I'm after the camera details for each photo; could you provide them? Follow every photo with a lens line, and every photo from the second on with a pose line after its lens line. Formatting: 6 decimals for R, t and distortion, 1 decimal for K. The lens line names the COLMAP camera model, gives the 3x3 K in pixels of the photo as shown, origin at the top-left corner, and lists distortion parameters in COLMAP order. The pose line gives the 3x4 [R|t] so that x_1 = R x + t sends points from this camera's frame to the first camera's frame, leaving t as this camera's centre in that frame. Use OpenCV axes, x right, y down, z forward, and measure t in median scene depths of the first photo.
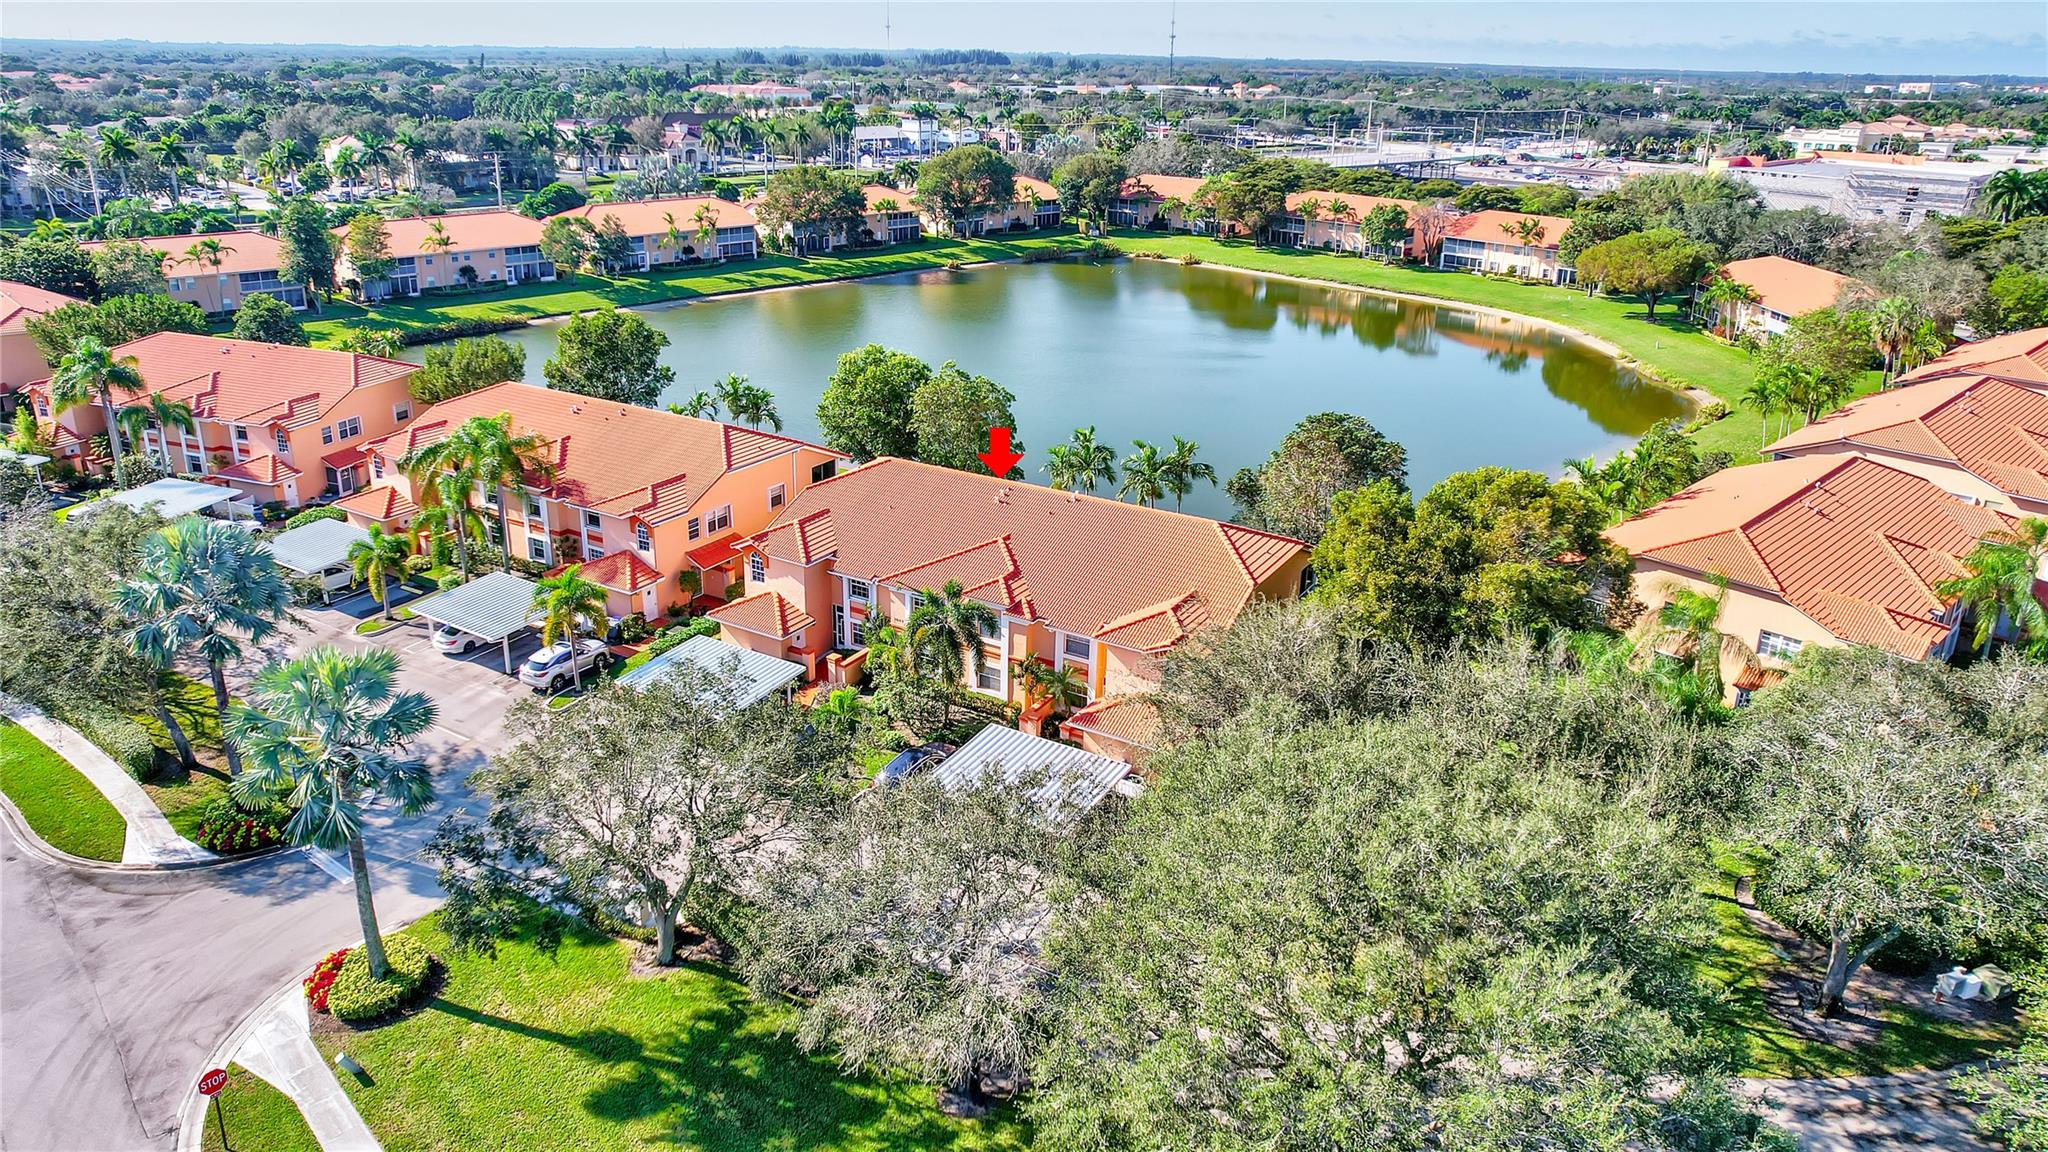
lens RADIAL K [[1325.7, 0, 1024.0], [0, 1325.7, 576.0], [0, 0, 1]] dist [-0.066043, 0.048092]
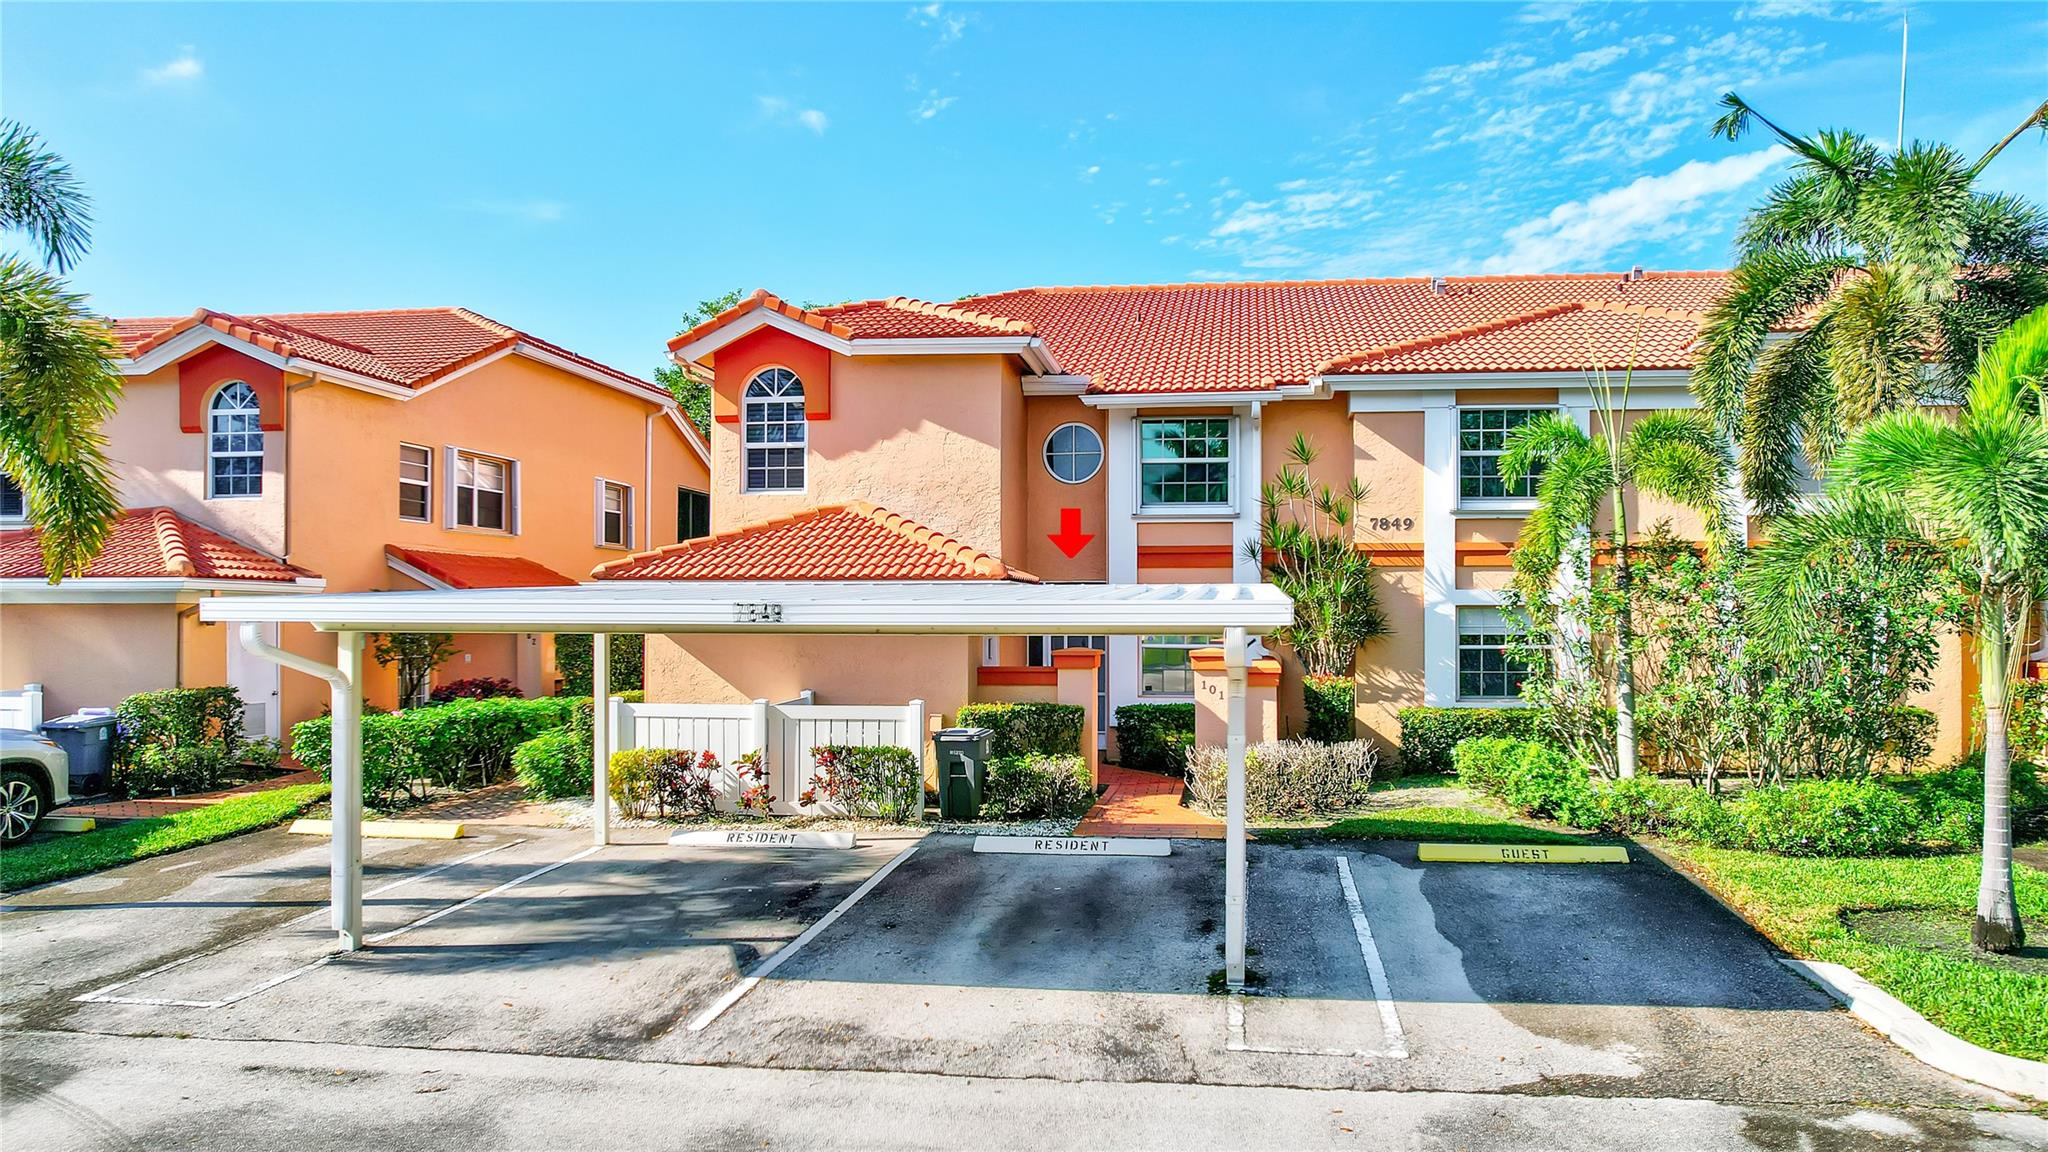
lens RADIAL K [[1294.1, 0, 1012.1], [0, 1294.1, 635.2], [0, 0, 1]] dist [-0.061746, 0.051135]
pose [[0.923702, -0.007100, 0.383047, -0.087649], [0.145657, 0.931257, -0.333983, 0.042820], [-0.354344, 0.364294, 0.861238, 0.264404]]
